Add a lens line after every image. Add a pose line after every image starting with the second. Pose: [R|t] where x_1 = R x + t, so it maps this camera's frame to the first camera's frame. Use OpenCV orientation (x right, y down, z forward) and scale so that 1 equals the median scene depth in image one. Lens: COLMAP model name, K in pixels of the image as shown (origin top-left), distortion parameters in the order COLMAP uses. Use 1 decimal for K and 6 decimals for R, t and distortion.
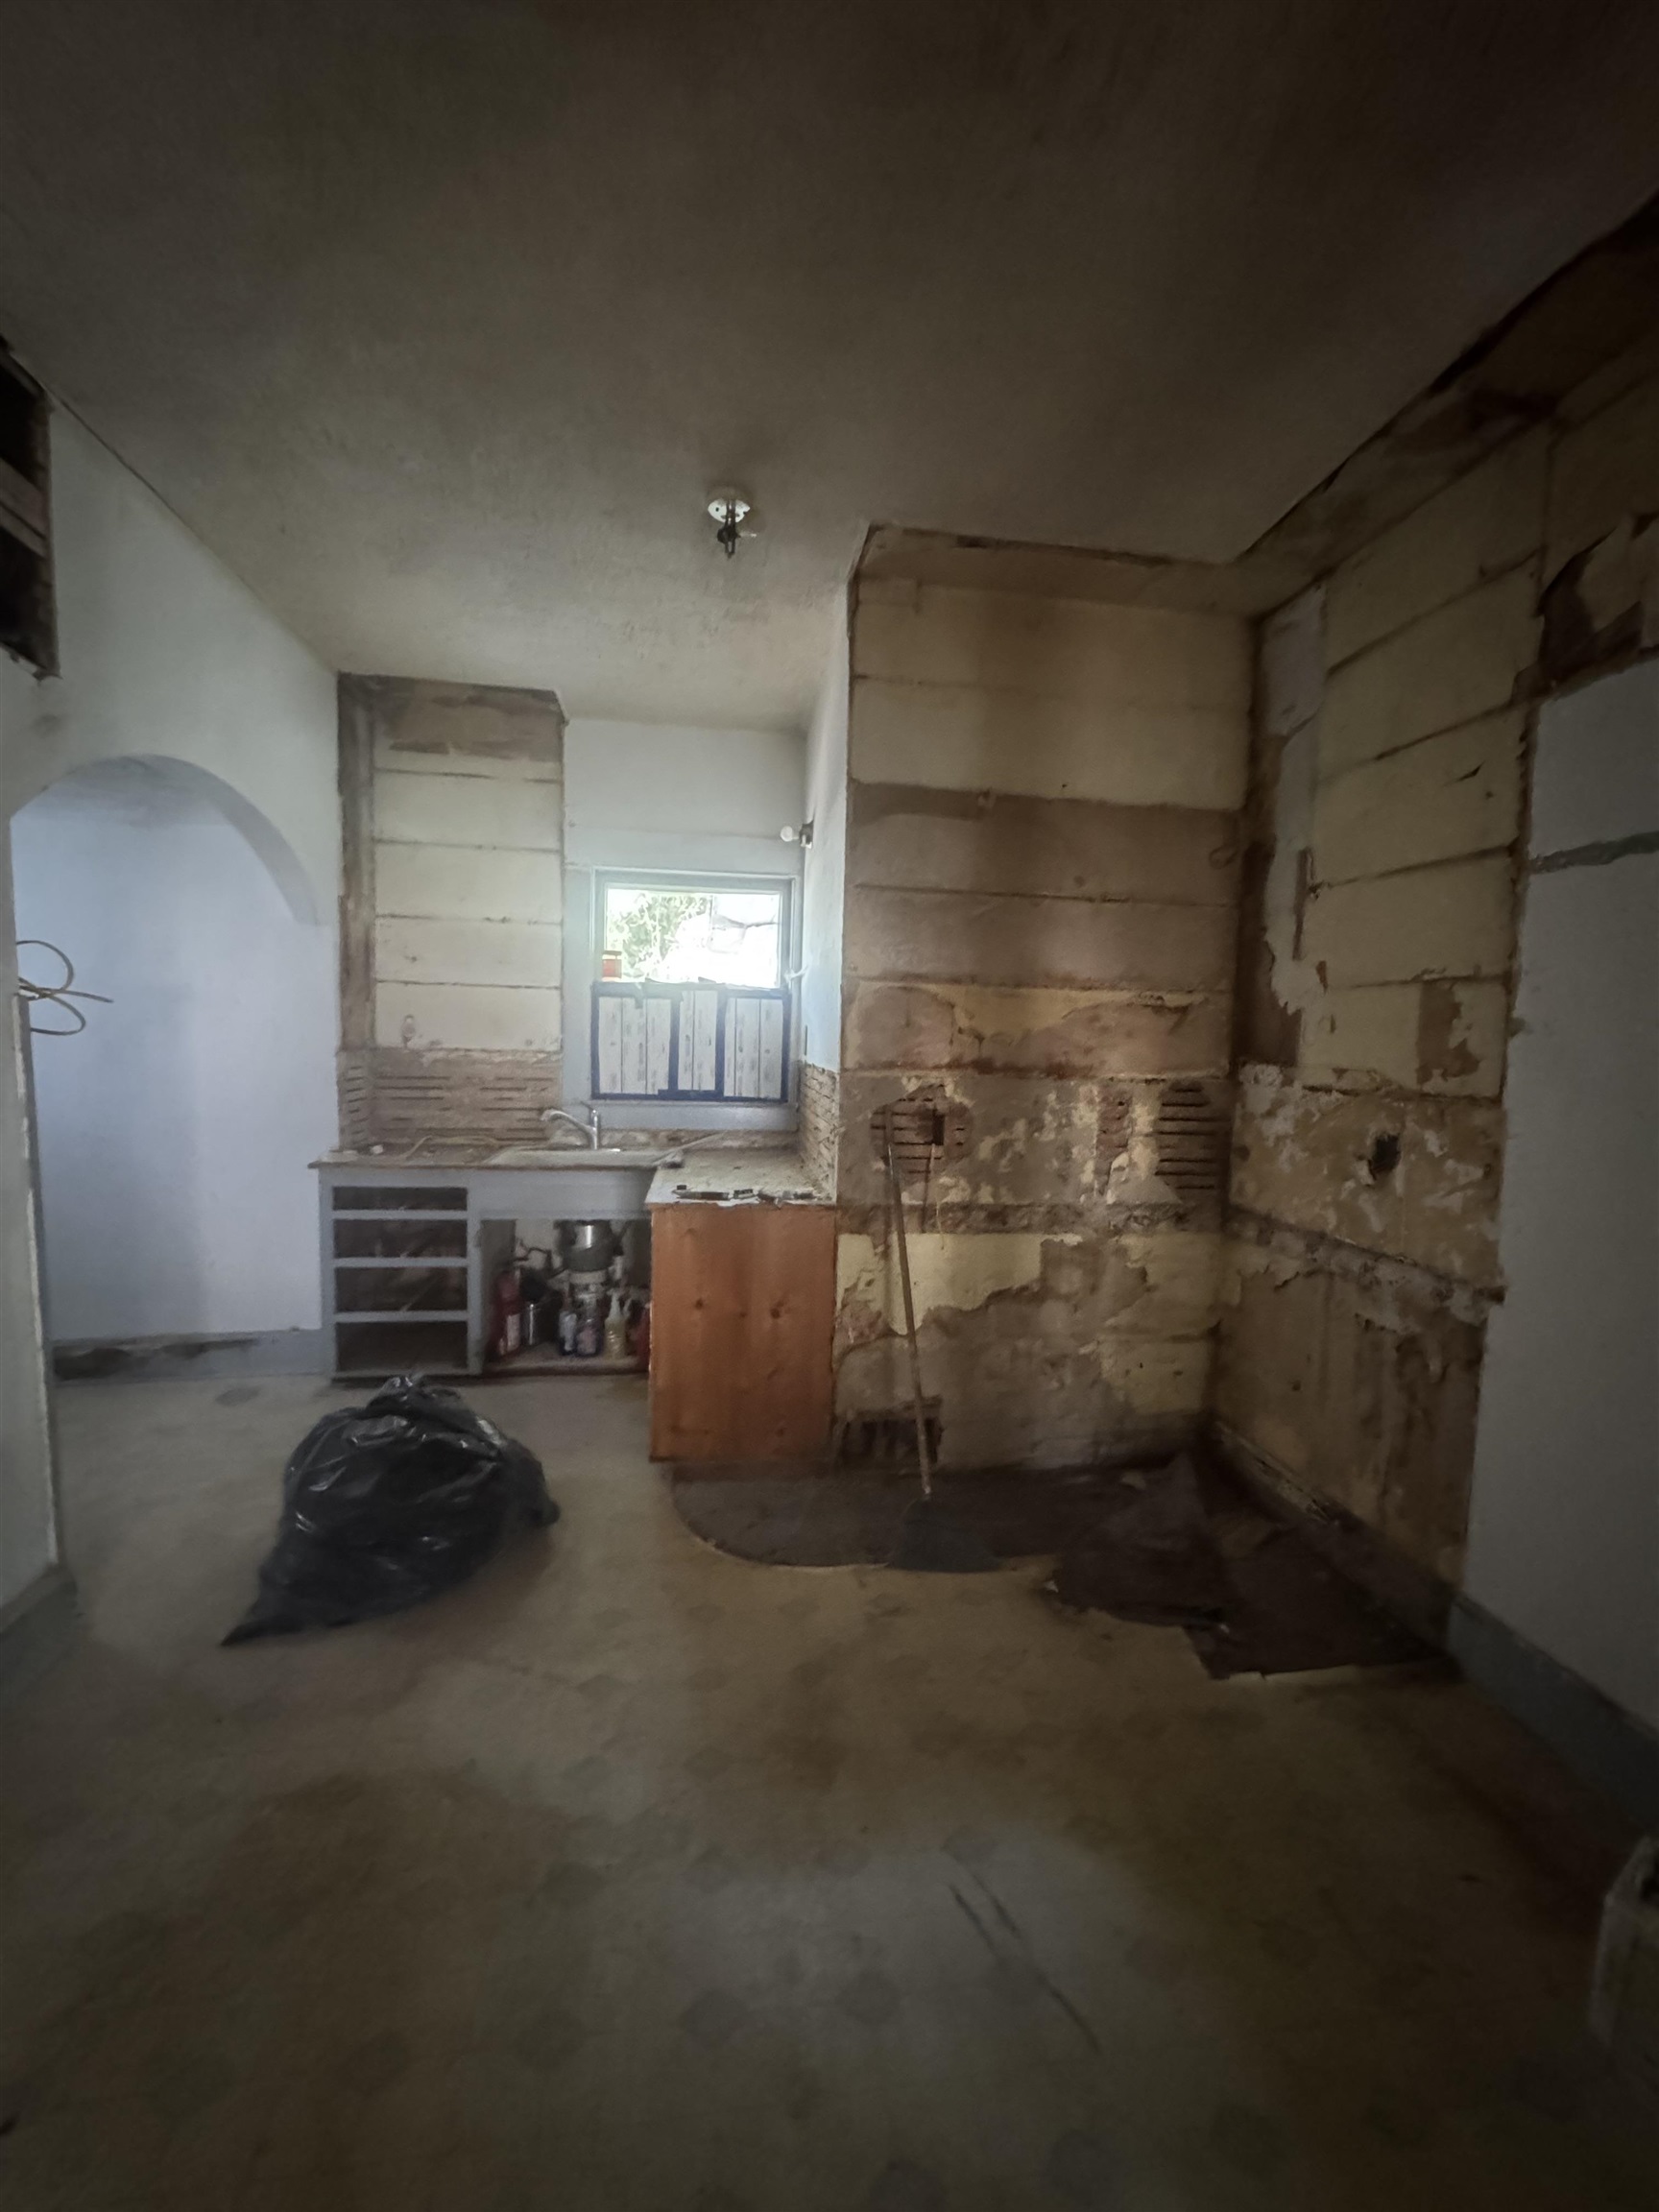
lens RADIAL K [[879.7, 0, 827.6], [0, 879.7, 1106.6], [0, 0, 1]] dist [-0.003252, 0.000234]
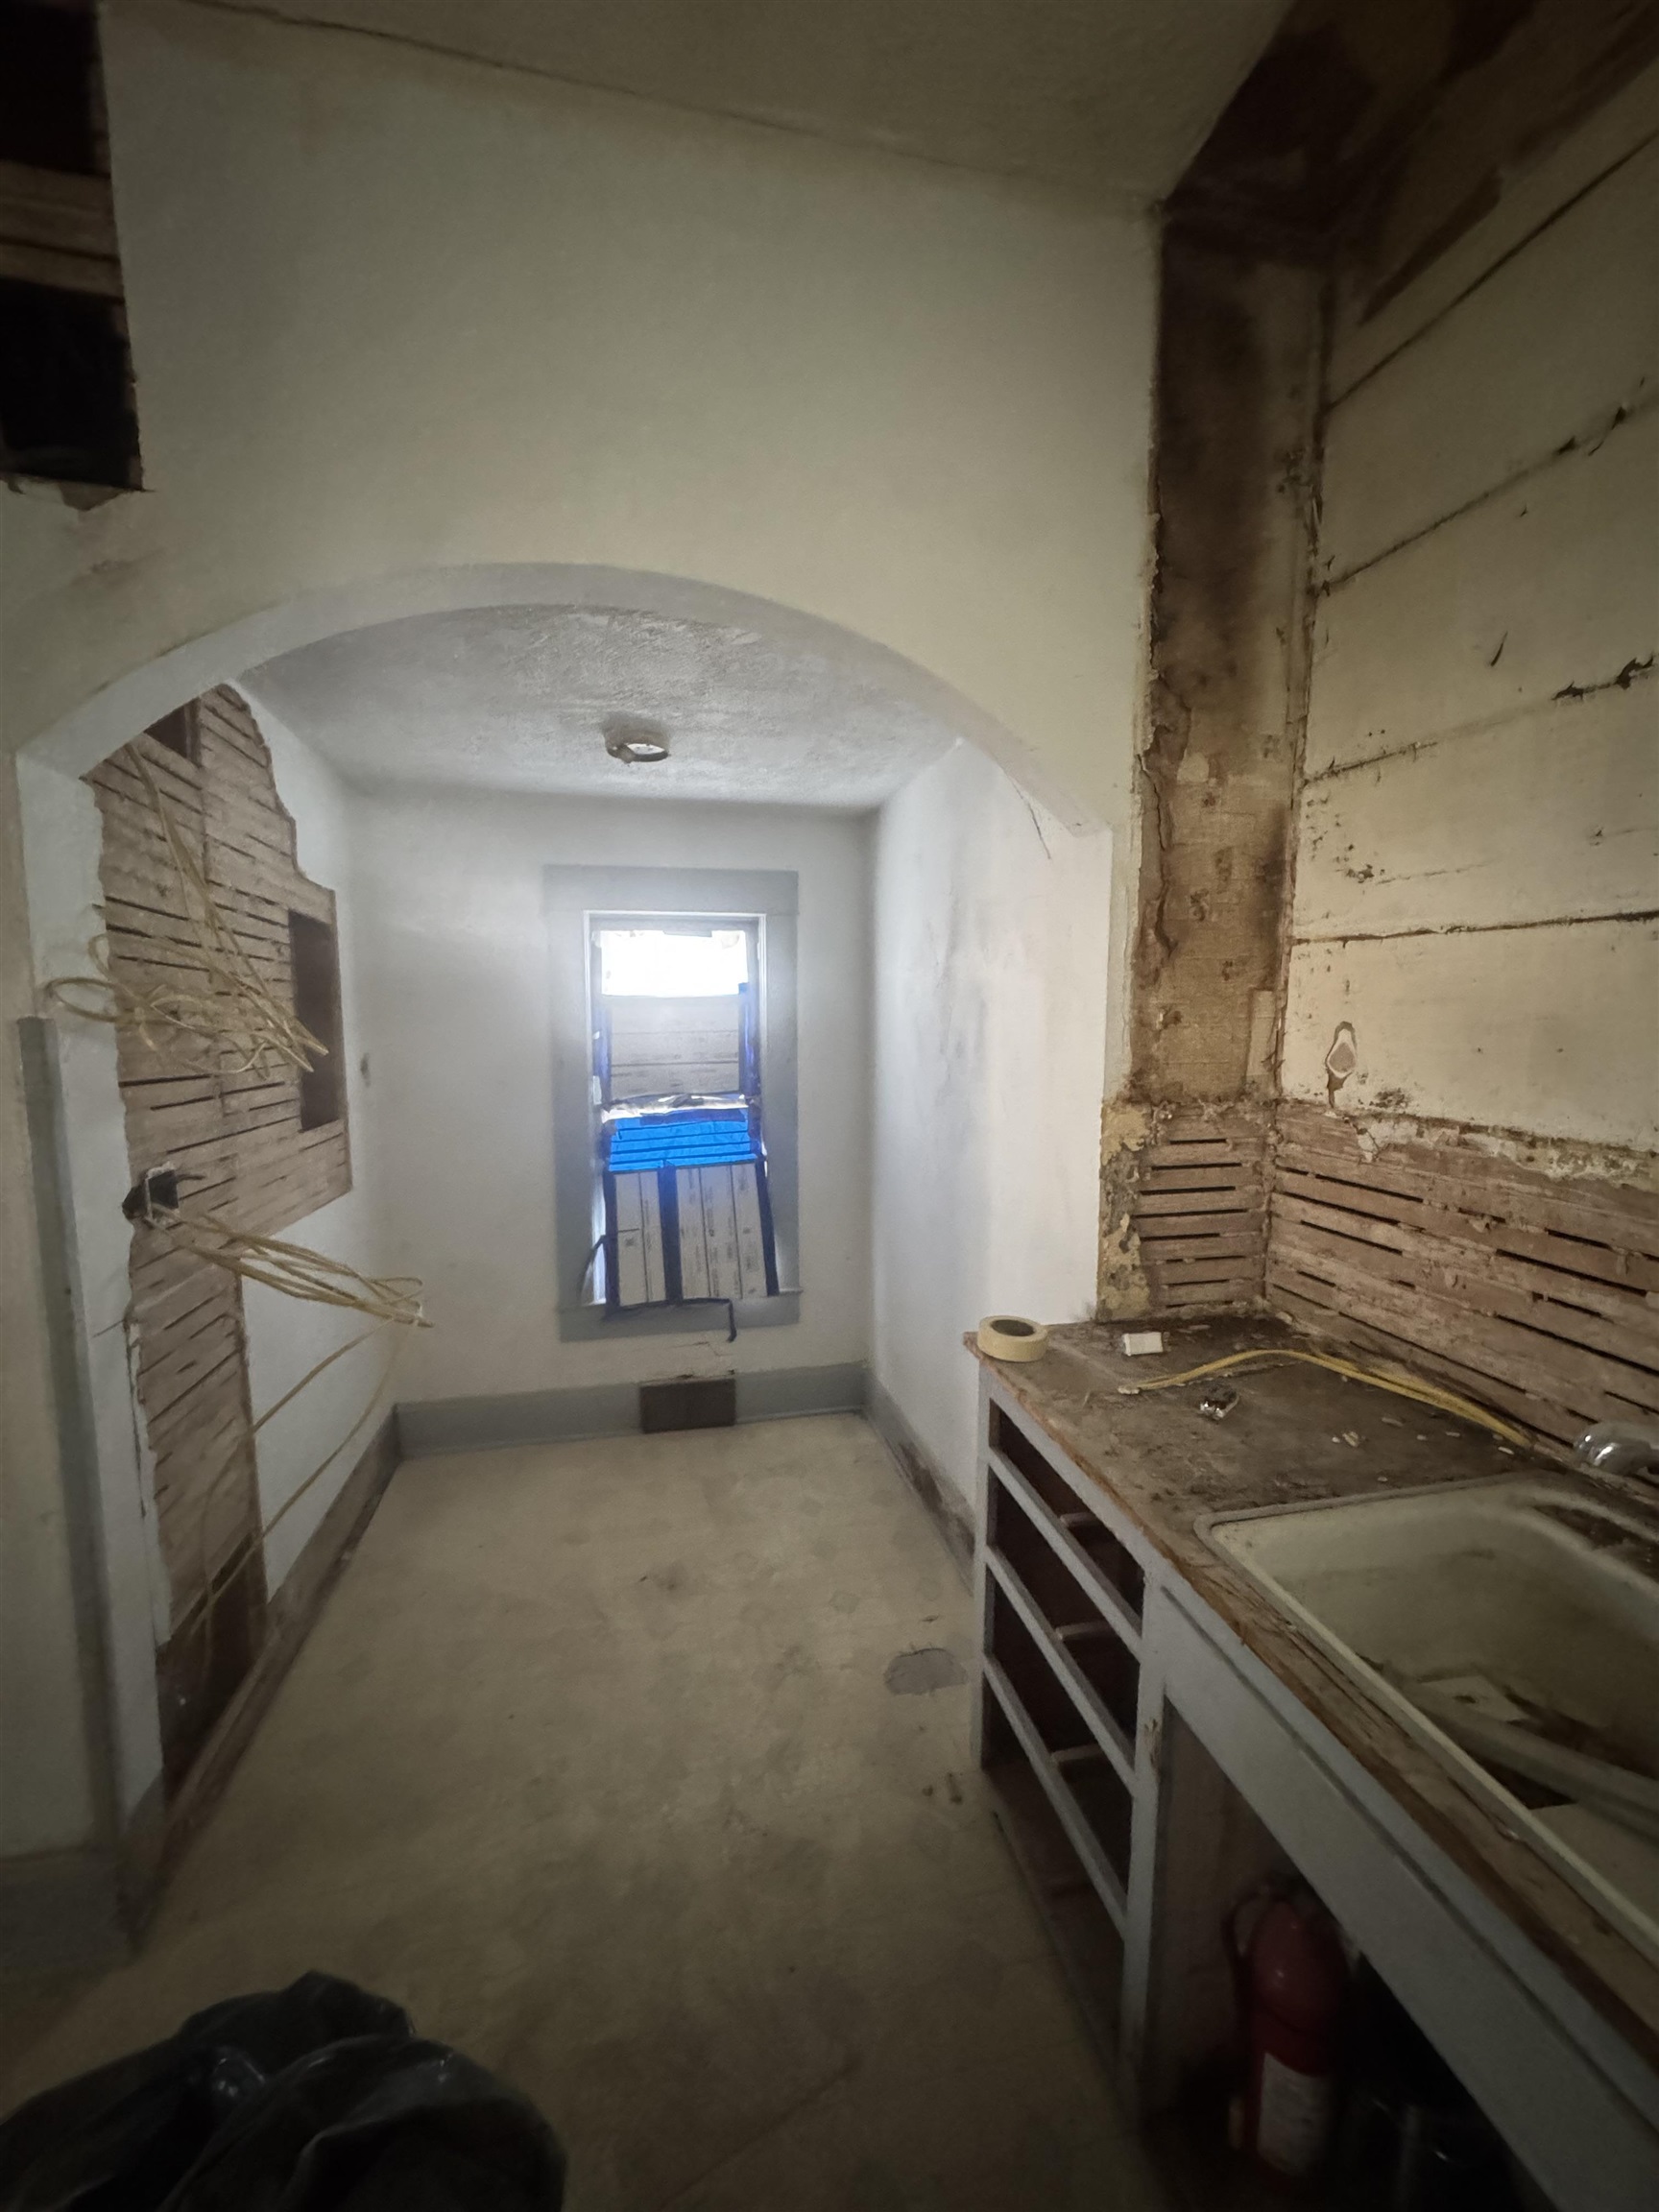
lens RADIAL K [[879.7, 0, 827.6], [0, 879.7, 1106.6], [0, 0, 1]] dist [-0.003252, 0.000234]
pose [[0.064204, 0.090203, -0.993852, -0.101771], [-0.086347, 0.992674, 0.084518, -0.080577], [0.994194, 0.080390, 0.071522, 0.750779]]
